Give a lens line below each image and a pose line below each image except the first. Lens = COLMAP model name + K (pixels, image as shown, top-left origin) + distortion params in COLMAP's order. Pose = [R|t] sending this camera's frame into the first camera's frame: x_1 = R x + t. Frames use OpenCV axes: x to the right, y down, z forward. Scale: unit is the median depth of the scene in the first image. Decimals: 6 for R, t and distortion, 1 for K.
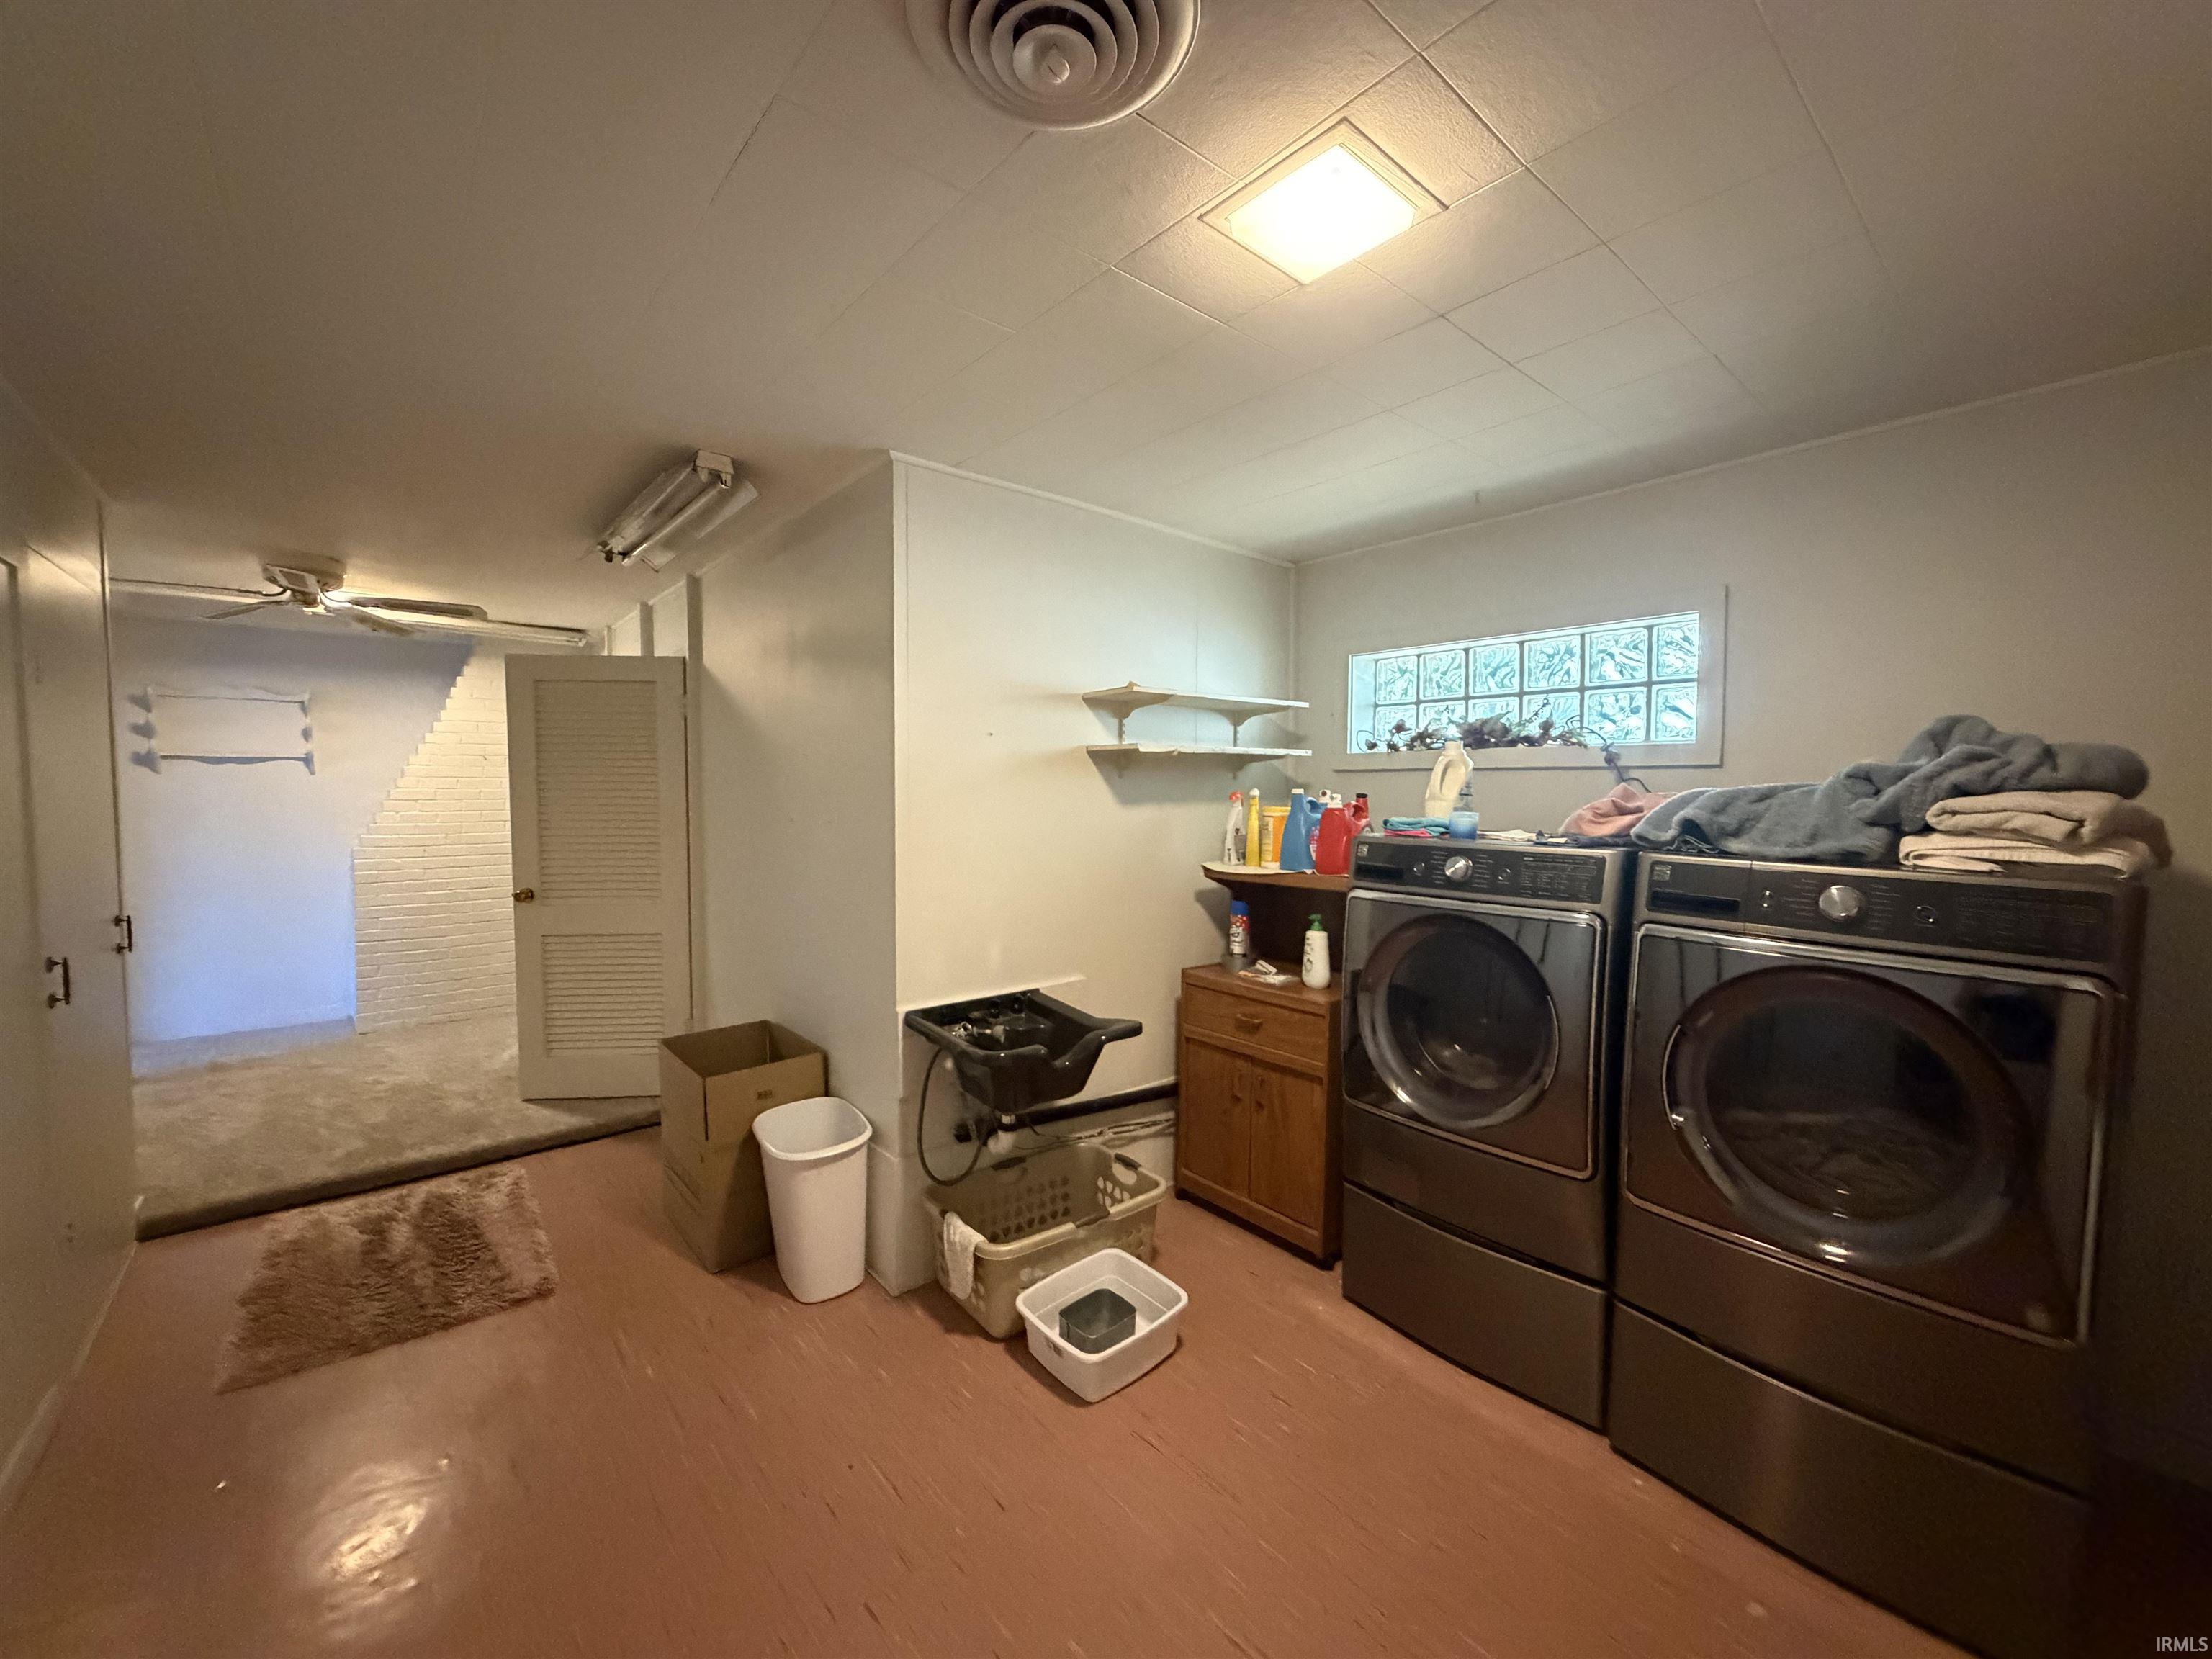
lens RADIAL K [[869.4, 0, 1069.1], [0, 869.4, 839.6], [0, 0, 1]] dist [-0.000650, 0.000008]
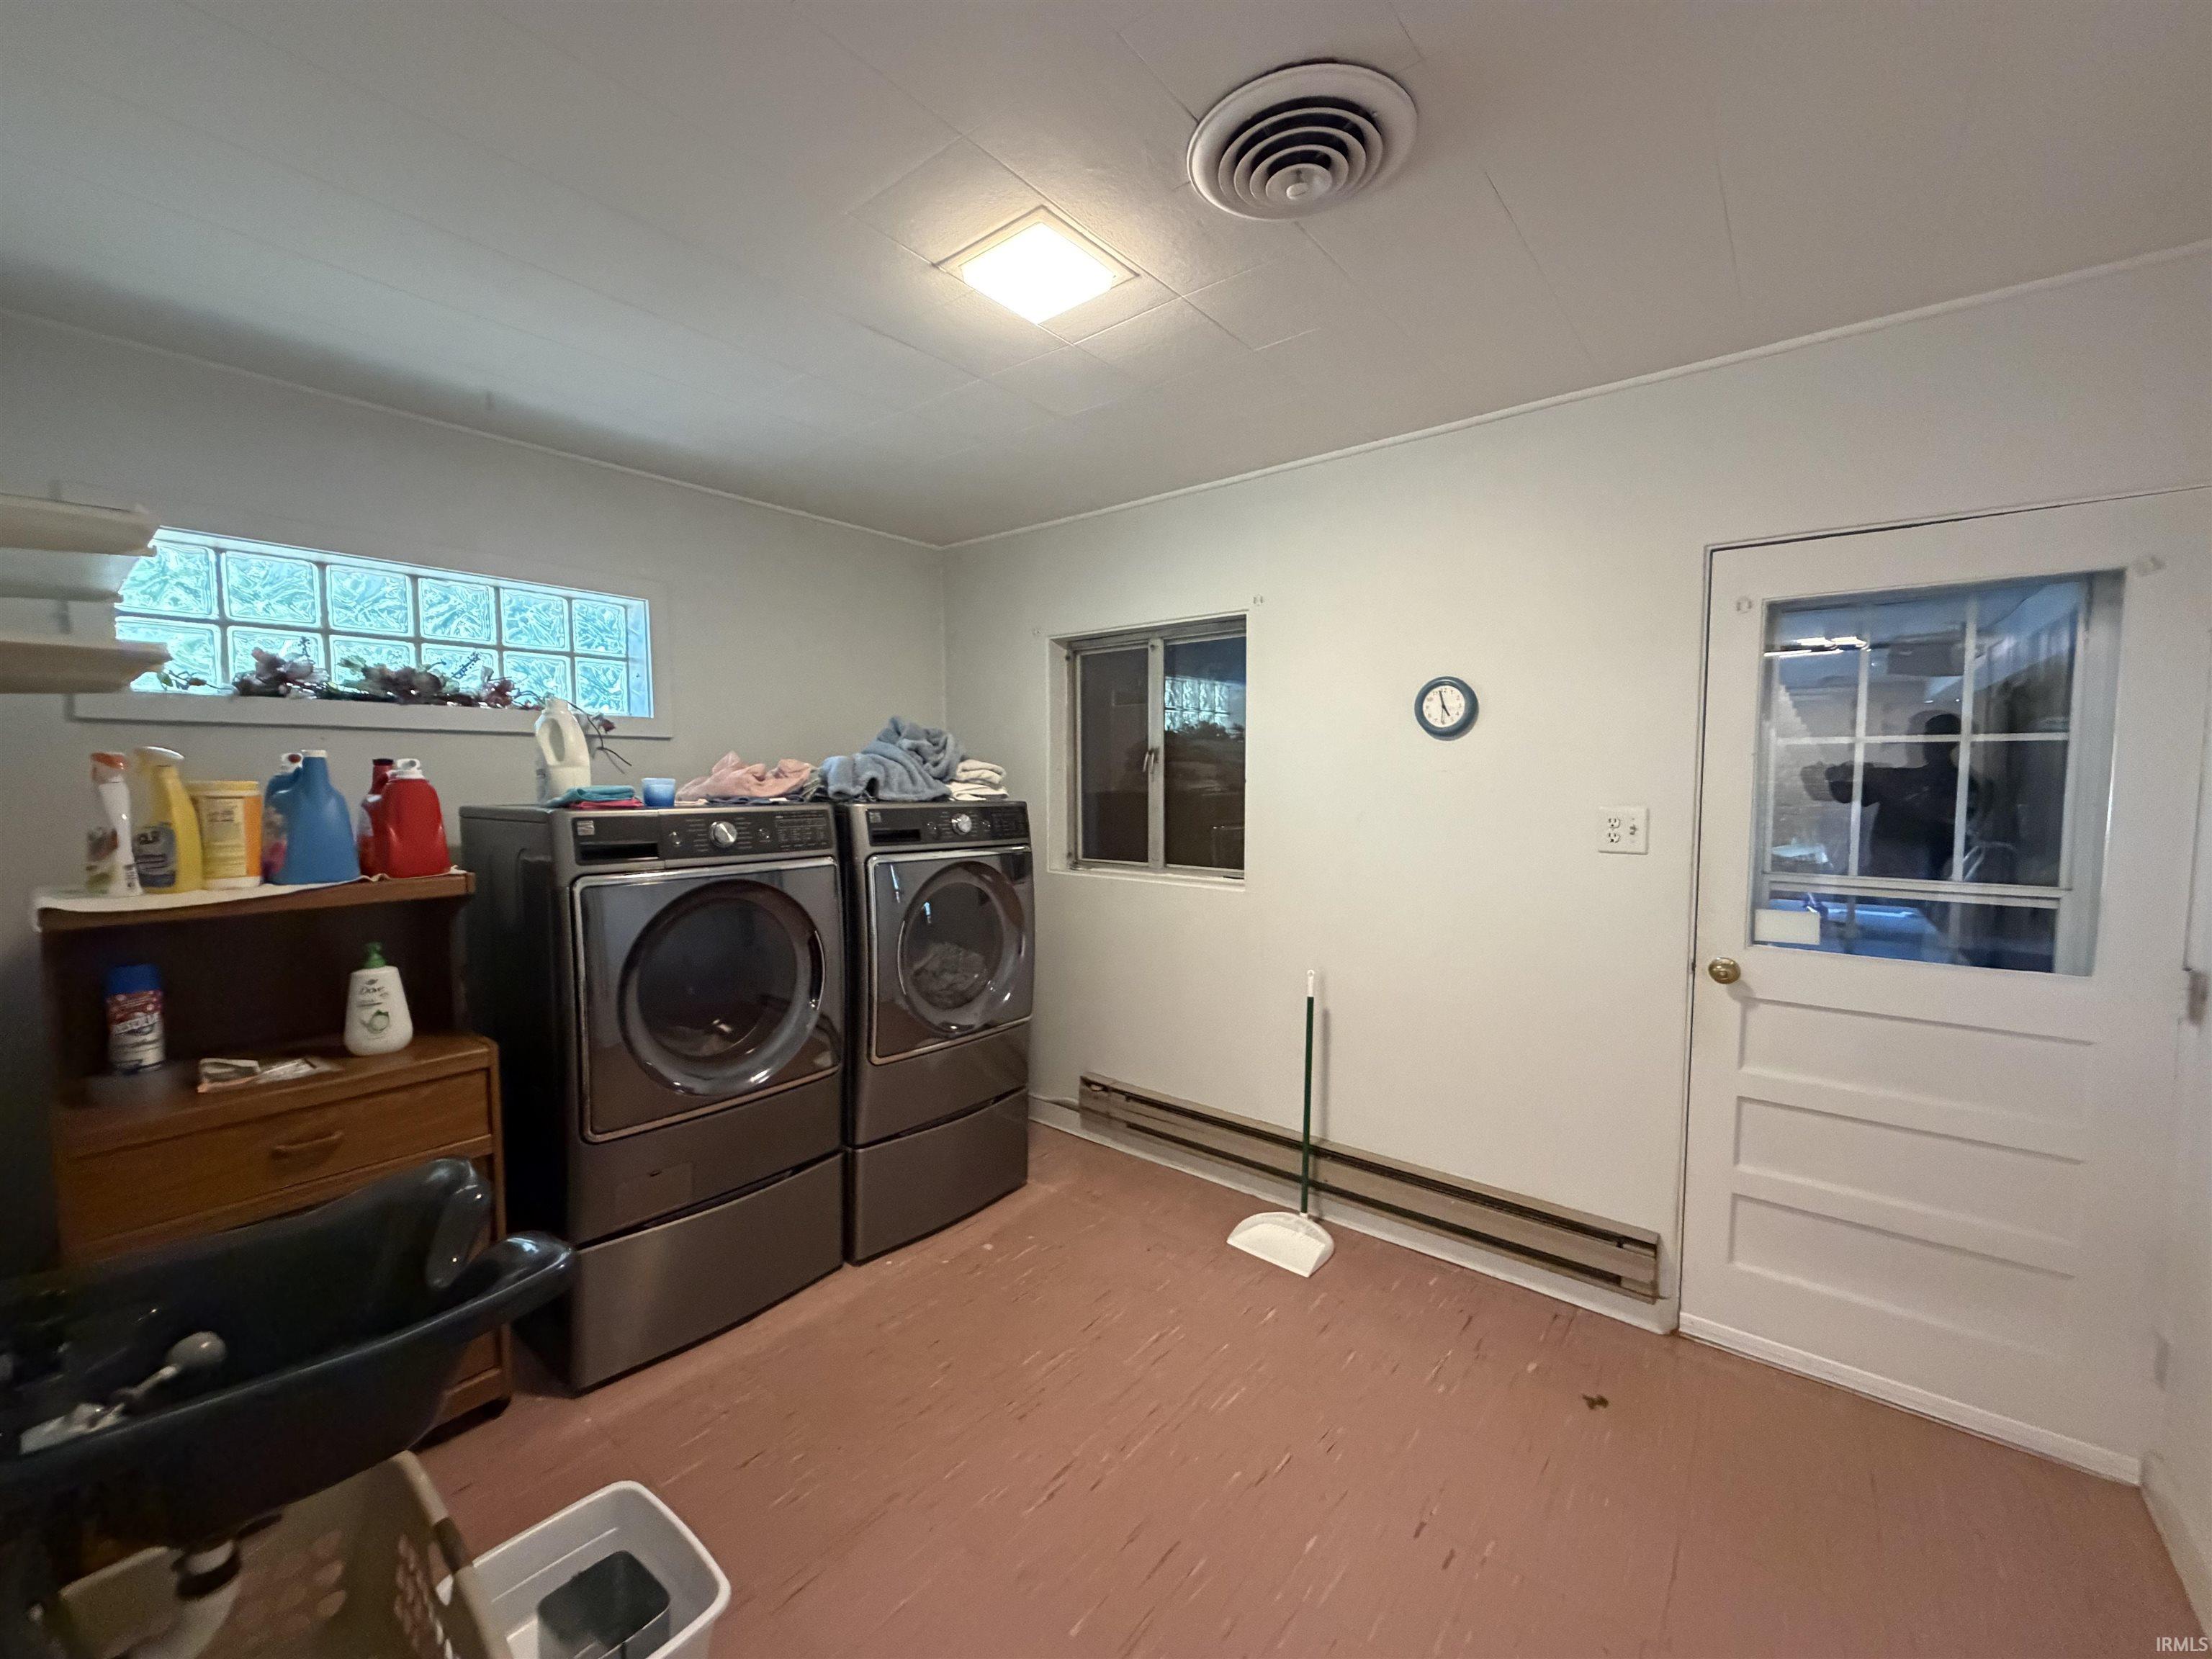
lens RADIAL K [[882.0, 0, 1102.3], [0, 882.0, 831.6], [0, 0, 1]] dist [-0.001090, 0.000381]
pose [[-0.200573, -0.069513, 0.977210, -0.529505], [0.055431, 0.995076, 0.082161, -0.024020], [-0.978109, 0.070647, -0.195732, 0.658679]]
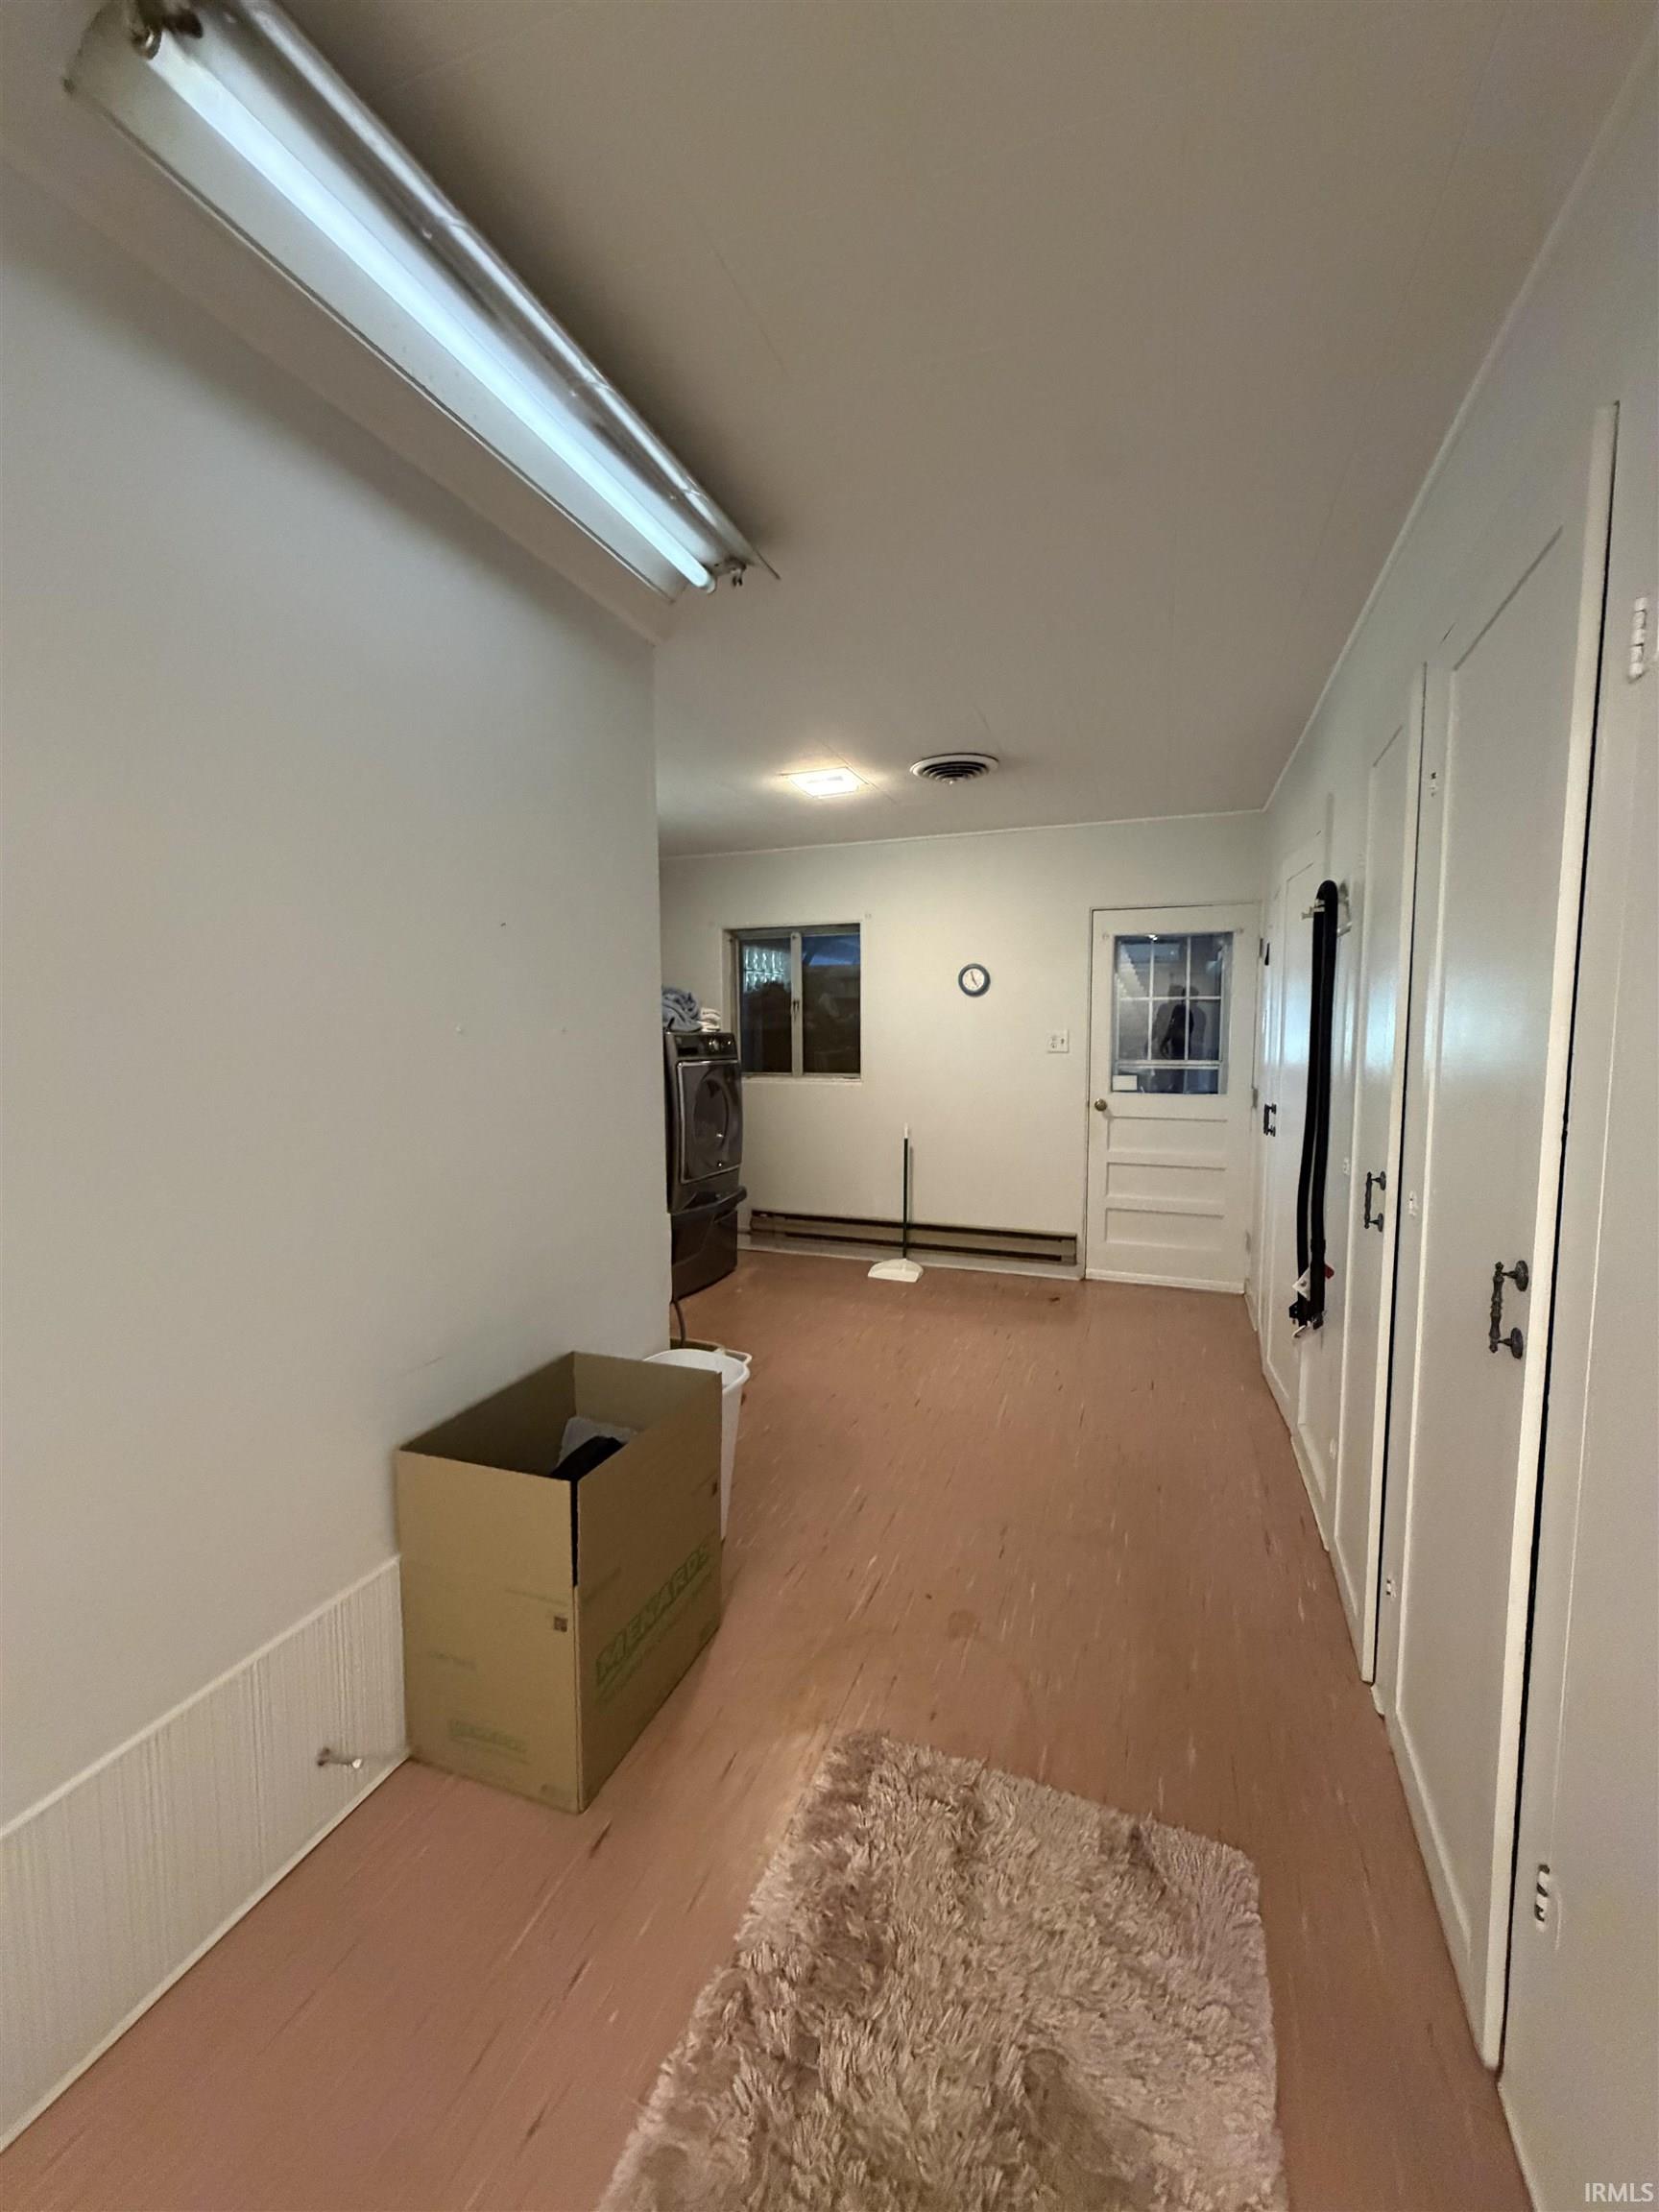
lens RADIAL K [[882.0, 0, 829.5], [0, 882.0, 1106.0], [0, 0, 1]] dist [-0.001090, 0.000381]
pose [[-0.495541, -0.082183, 0.864688, -1.137977], [0.051765, 0.990950, 0.123849, -0.042503], [-0.867040, 0.106133, -0.486803, 1.300033]]
